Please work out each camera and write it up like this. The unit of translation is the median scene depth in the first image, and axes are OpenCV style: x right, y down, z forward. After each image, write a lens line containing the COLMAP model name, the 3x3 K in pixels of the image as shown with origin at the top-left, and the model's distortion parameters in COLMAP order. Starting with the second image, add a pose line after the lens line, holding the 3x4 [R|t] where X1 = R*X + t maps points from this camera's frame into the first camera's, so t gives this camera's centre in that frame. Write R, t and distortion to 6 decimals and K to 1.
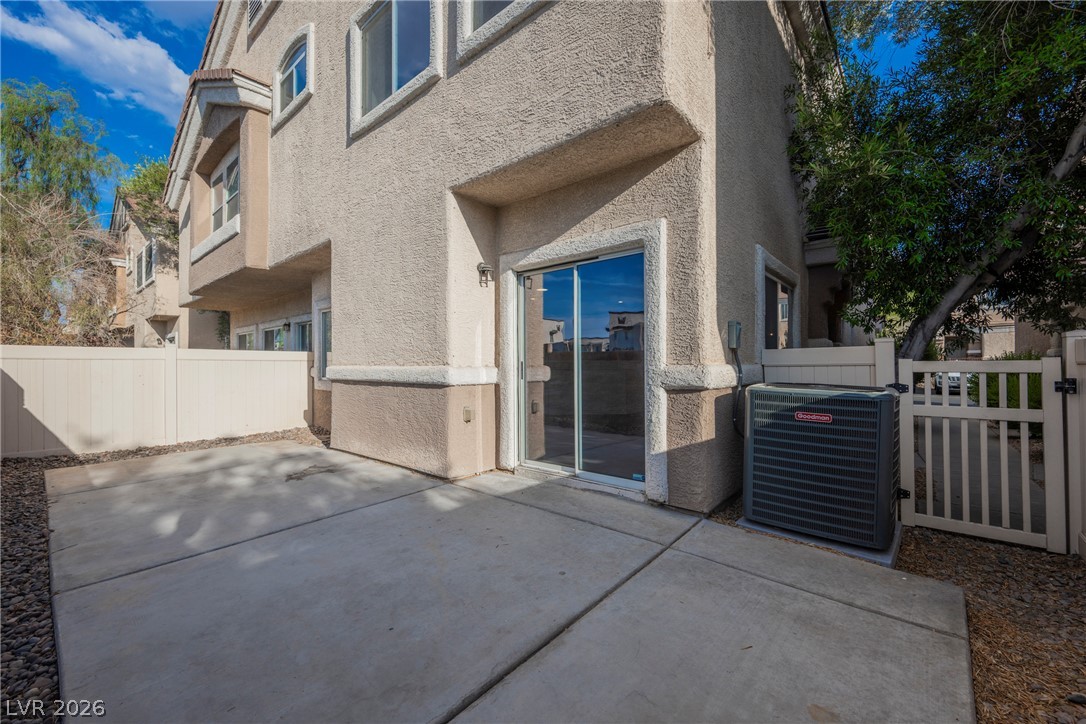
lens RADIAL K [[425.9, 0, 551.3], [0, 425.9, 359.9], [0, 0, 1]] dist [-0.001270, 0.000548]
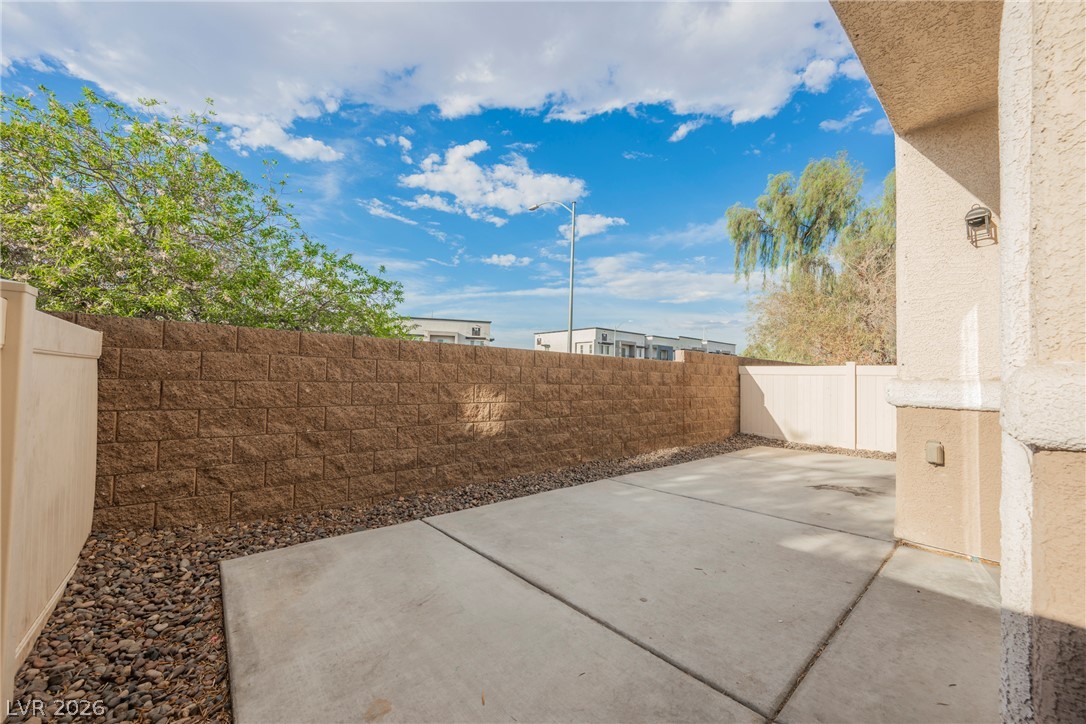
lens RADIAL K [[425.9, 0, 546.0], [0, 425.9, 359.8], [0, 0, 1]] dist [-0.001270, 0.000548]
pose [[-0.132878, -0.038116, -0.990399, 0.737078], [-0.011184, 0.999254, -0.036956, 0.022762], [0.991069, 0.006166, -0.133205, 0.698111]]
